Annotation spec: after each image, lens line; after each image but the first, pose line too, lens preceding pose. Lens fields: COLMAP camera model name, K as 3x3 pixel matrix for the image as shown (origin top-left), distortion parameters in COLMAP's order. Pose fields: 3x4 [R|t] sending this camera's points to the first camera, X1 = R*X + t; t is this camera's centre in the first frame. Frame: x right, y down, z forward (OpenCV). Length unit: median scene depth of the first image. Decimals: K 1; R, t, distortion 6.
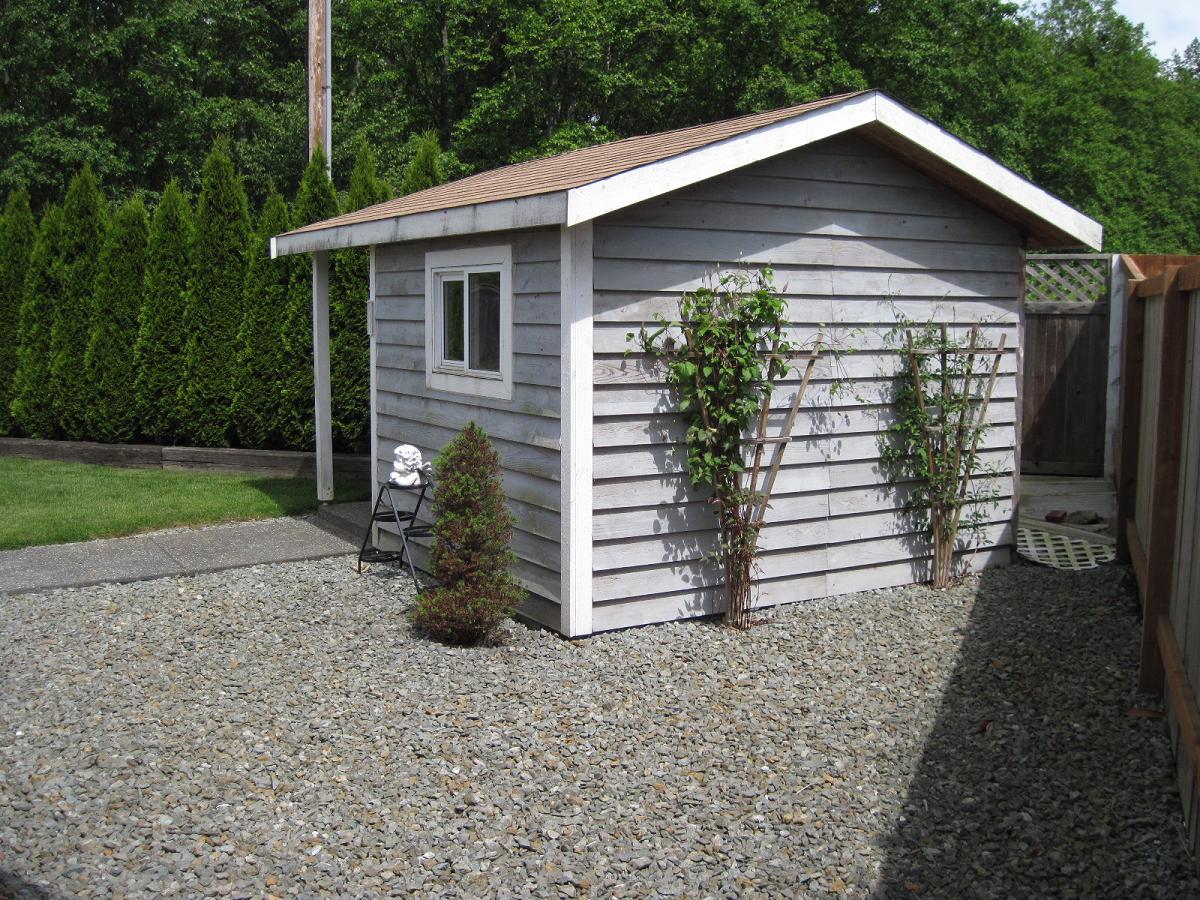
lens RADIAL K [[1235.3, 0, 588.7], [0, 1235.3, 451.2], [0, 0, 1]] dist [-0.104471, 0.000000]
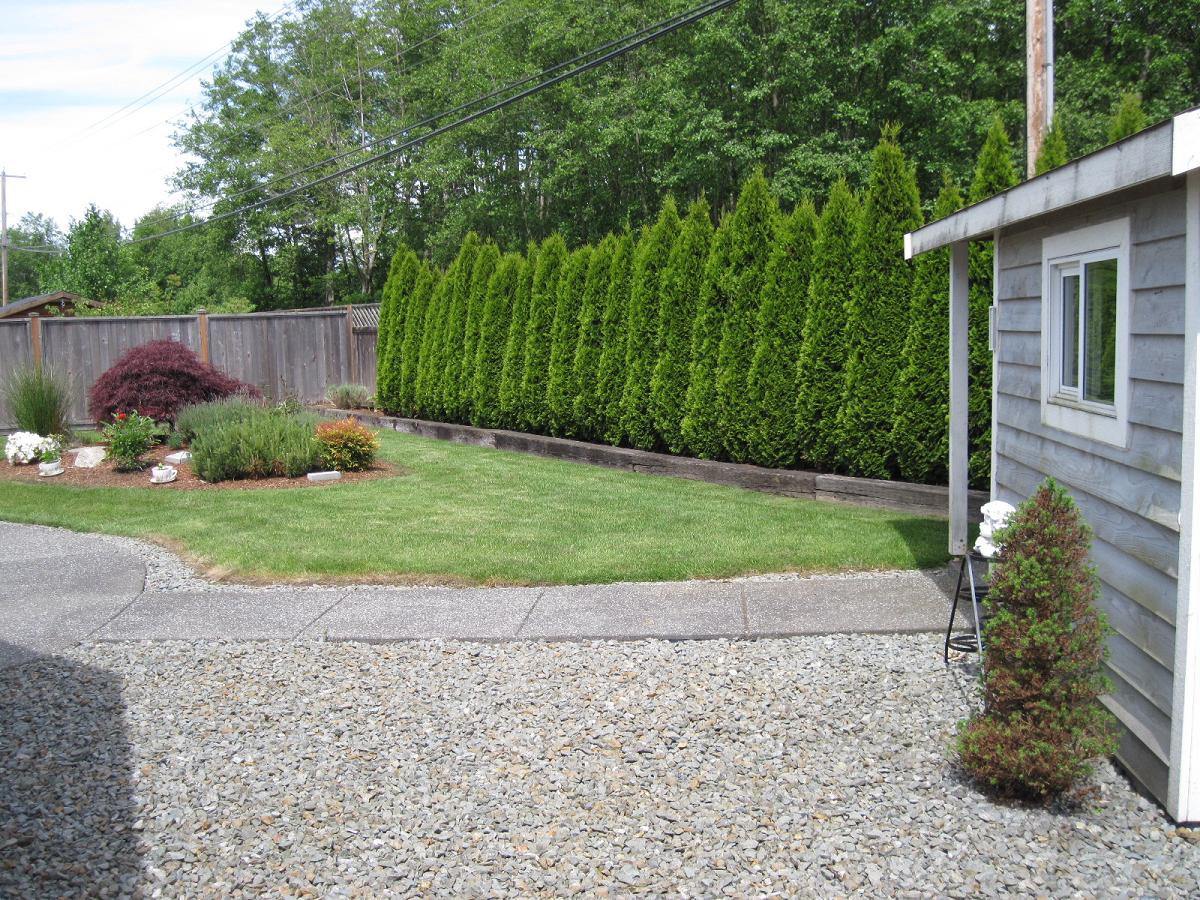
lens RADIAL K [[1235.3, 0, 610.4], [0, 1235.3, 453.4], [0, 0, 1]] dist [-0.104471, 0.000000]
pose [[0.815183, 0.037899, -0.577962, 0.063061], [-0.043409, 0.999048, 0.004285, -0.020175], [0.577575, 0.021596, 0.816052, 0.206651]]
